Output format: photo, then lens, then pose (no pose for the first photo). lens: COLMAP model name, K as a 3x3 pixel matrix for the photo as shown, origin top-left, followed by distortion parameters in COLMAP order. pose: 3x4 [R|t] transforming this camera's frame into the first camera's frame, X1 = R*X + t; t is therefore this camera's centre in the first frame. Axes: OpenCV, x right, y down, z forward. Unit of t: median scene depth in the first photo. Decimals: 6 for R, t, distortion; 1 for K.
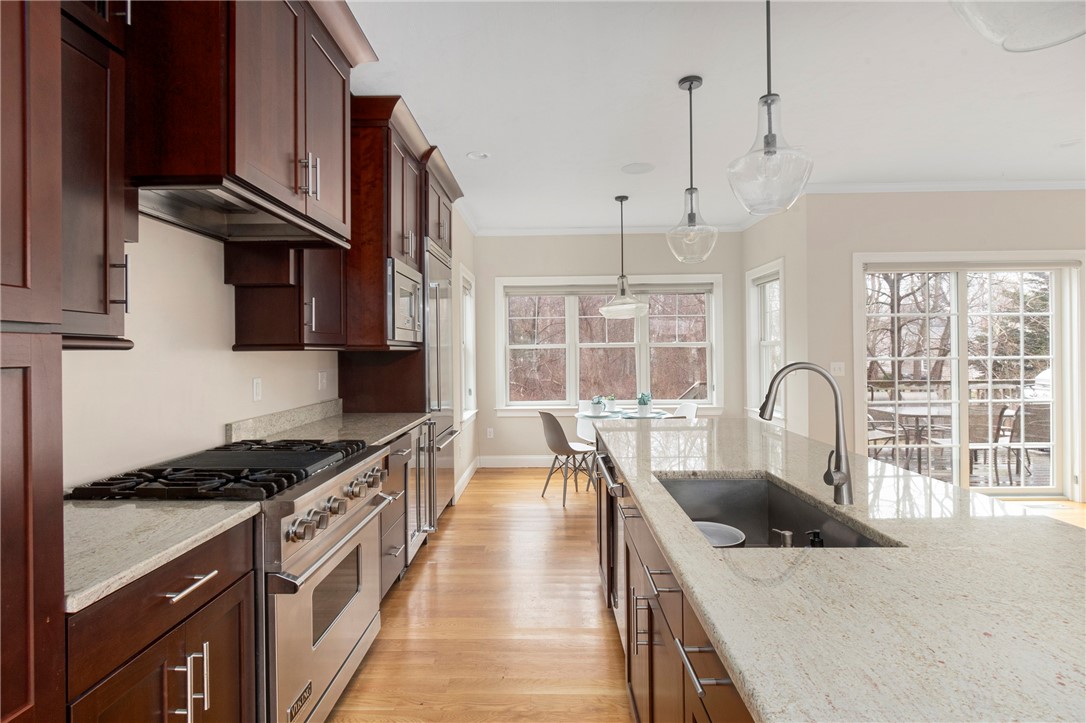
lens RADIAL K [[552.2, 0, 537.3], [0, 552.2, 353.7], [0, 0, 1]] dist [0.005107, -0.004025]
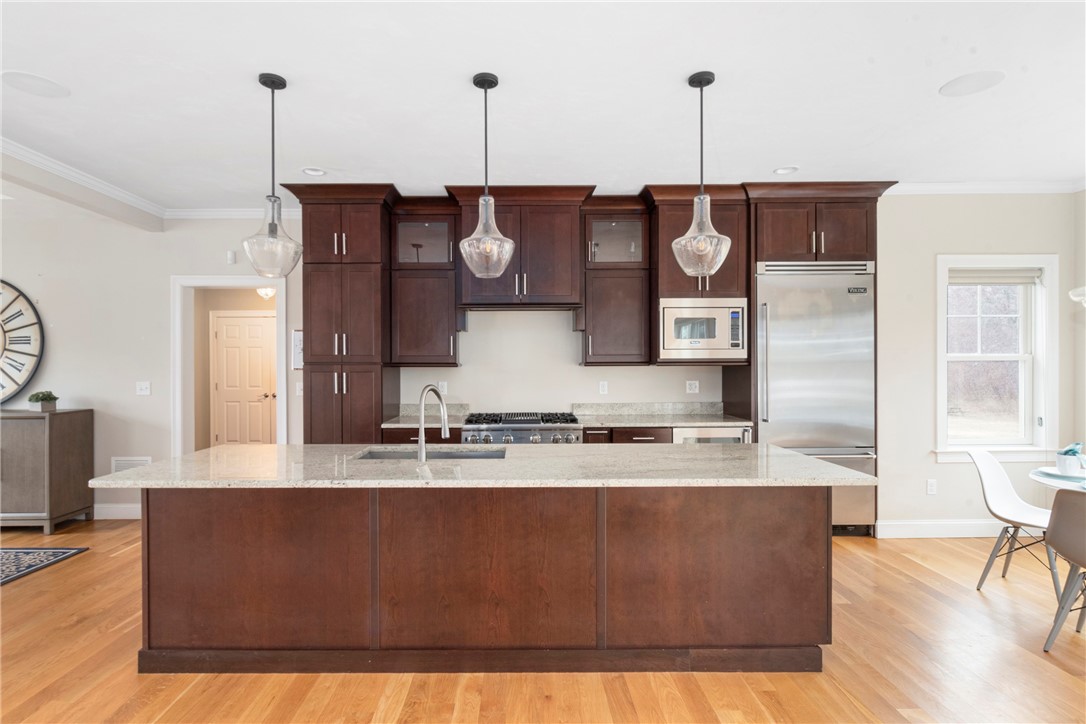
lens RADIAL K [[536.5, 0, 533.2], [0, 536.5, 367.1], [0, 0, 1]] dist [-0.003147, -0.002066]
pose [[0.032866, 0.014751, -0.999351, 0.693045], [0.002720, 0.999886, 0.014848, -0.015845], [0.999456, -0.003206, 0.032822, 0.417356]]
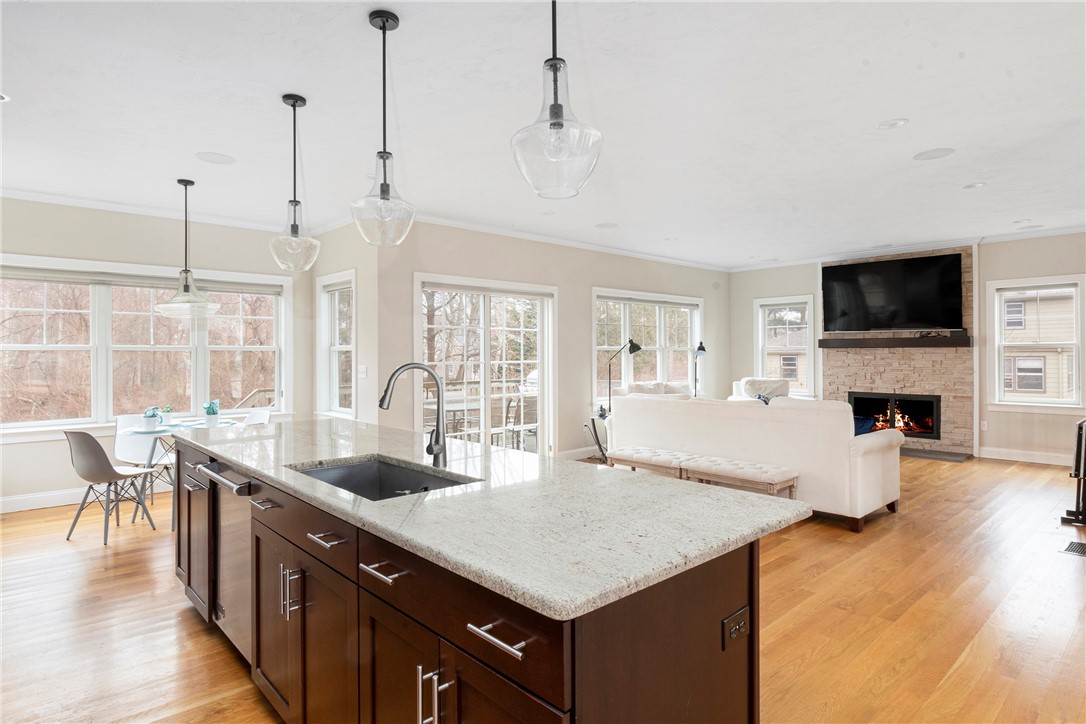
lens RADIAL K [[606.2, 0, 539.1], [0, 606.2, 353.4], [0, 0, 1]] dist [-0.000335, -0.005242]
pose [[0.723021, 0.008828, 0.690769, -0.109422], [-0.002502, 0.999945, -0.010161, 0.000554], [-0.690821, 0.005618, 0.723004, -0.093320]]
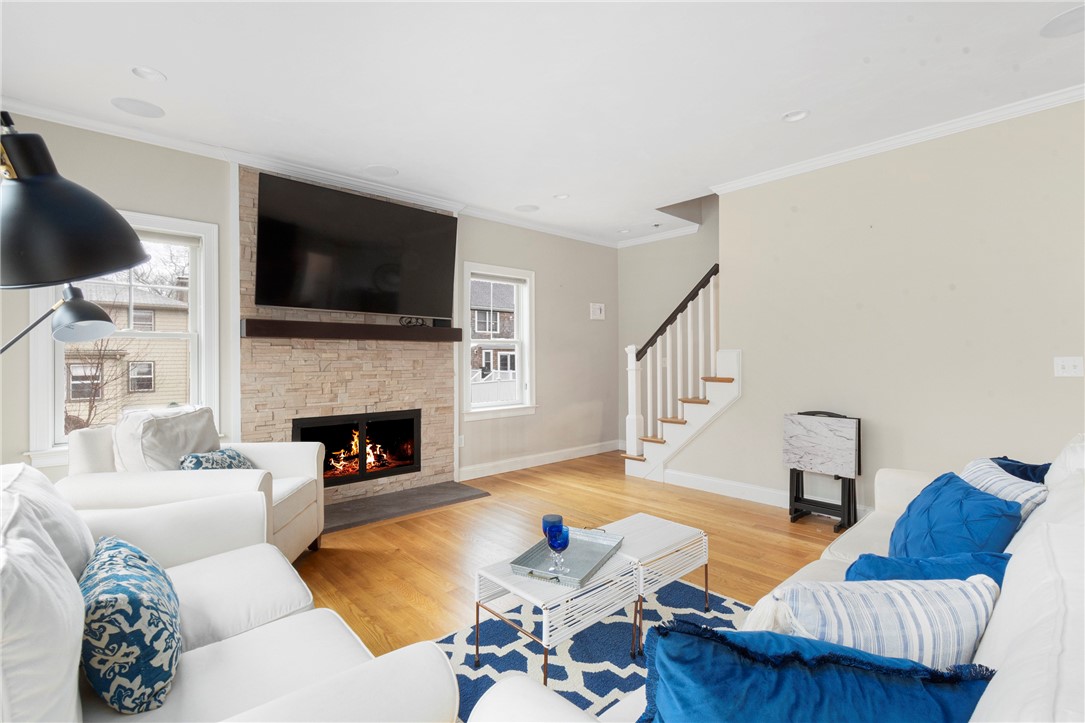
lens RADIAL K [[504.8, 0, 523.3], [0, 504.8, 359.6], [0, 0, 1]] dist [-0.002267, 0.000032]
pose [[-0.676674, 0.014344, 0.736143, 0.969026], [0.015977, 0.999861, -0.004795, 0.007347], [-0.736109, 0.008517, -0.676809, 0.871599]]
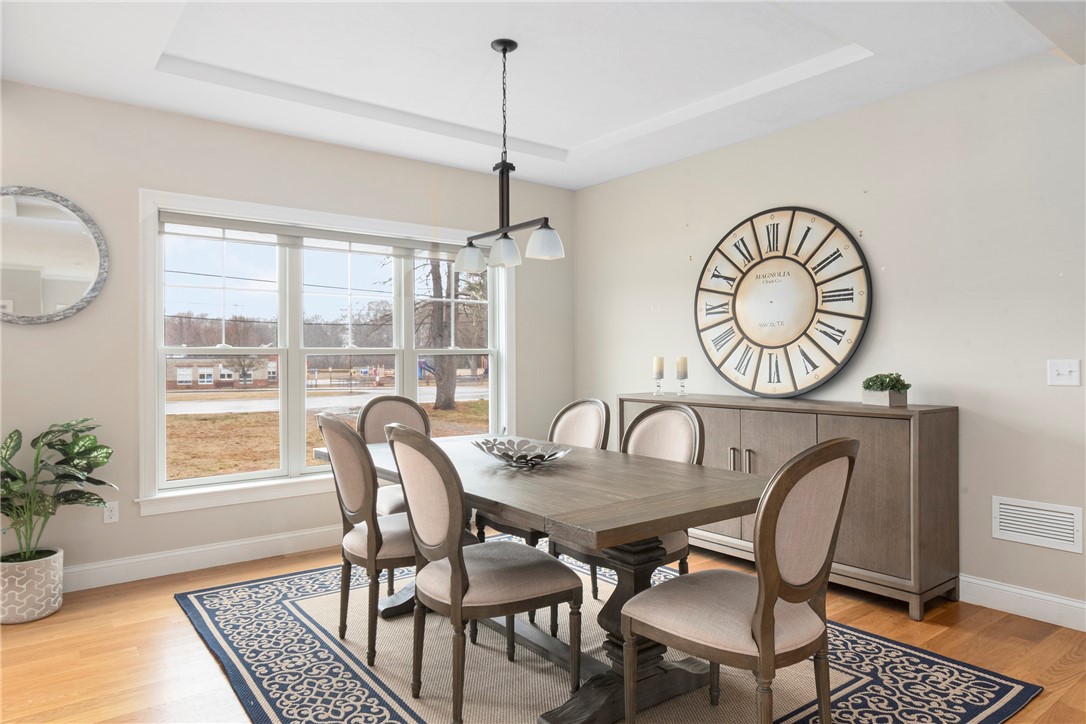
lens RADIAL K [[683.1, 0, 541.9], [0, 683.1, 350.7], [0, 0, 1]] dist [0.007837, -0.001053]
pose [[-0.778204, 0.006762, -0.627975, 0.478989], [0.011441, 0.999929, -0.003411, 0.011884], [0.627908, -0.009839, -0.778226, -0.071144]]
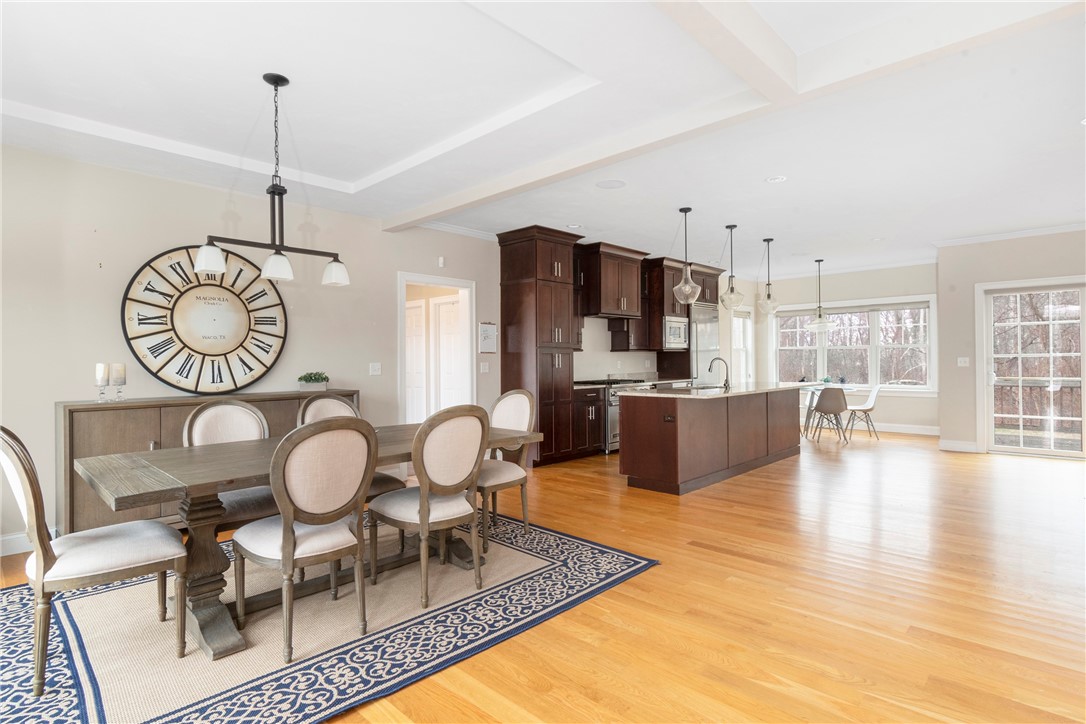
lens RADIAL K [[552.2, 0, 537.2], [0, 552.2, 362.7], [0, 0, 1]] dist [0.005107, -0.004025]
pose [[0.732802, 0.007308, -0.680403, 0.703514], [0.001476, 0.999923, 0.012330, 0.009659], [0.680440, -0.010040, 0.732735, -0.874656]]
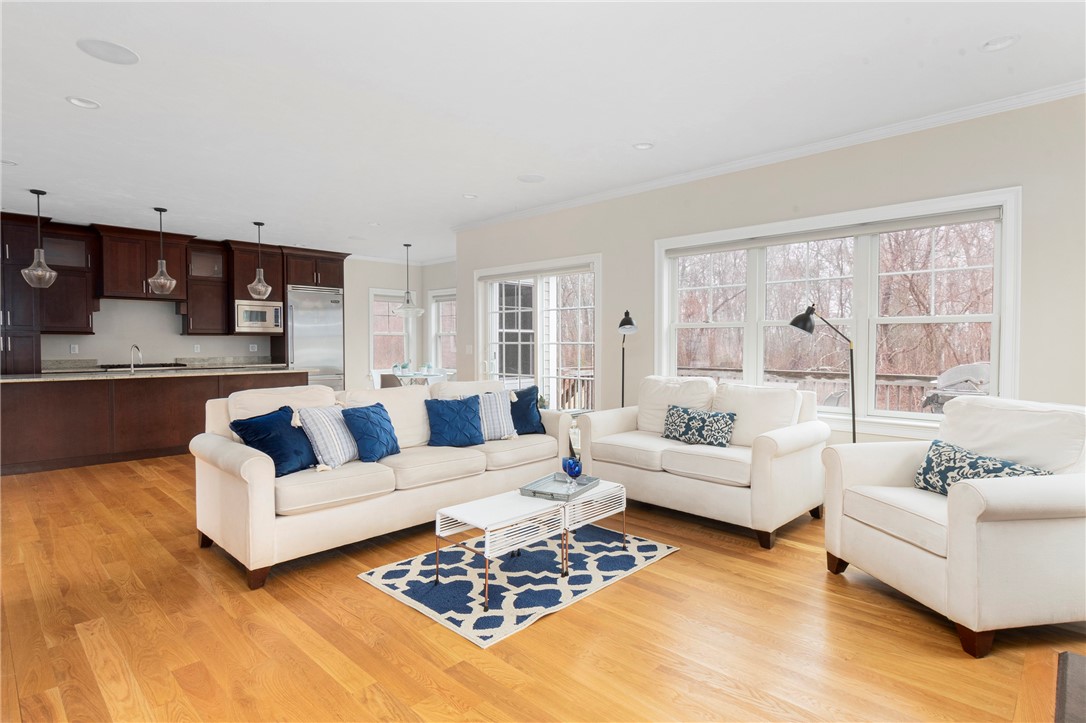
lens RADIAL K [[577.5, 0, 545.0], [0, 577.5, 362.3], [0, 0, 1]] dist [0.002608, -0.001517]
pose [[0.722763, 0.034807, -0.690219, 1.748696], [-0.009616, 0.999141, 0.040317, -0.002801], [0.691029, -0.022502, 0.722477, 0.022823]]
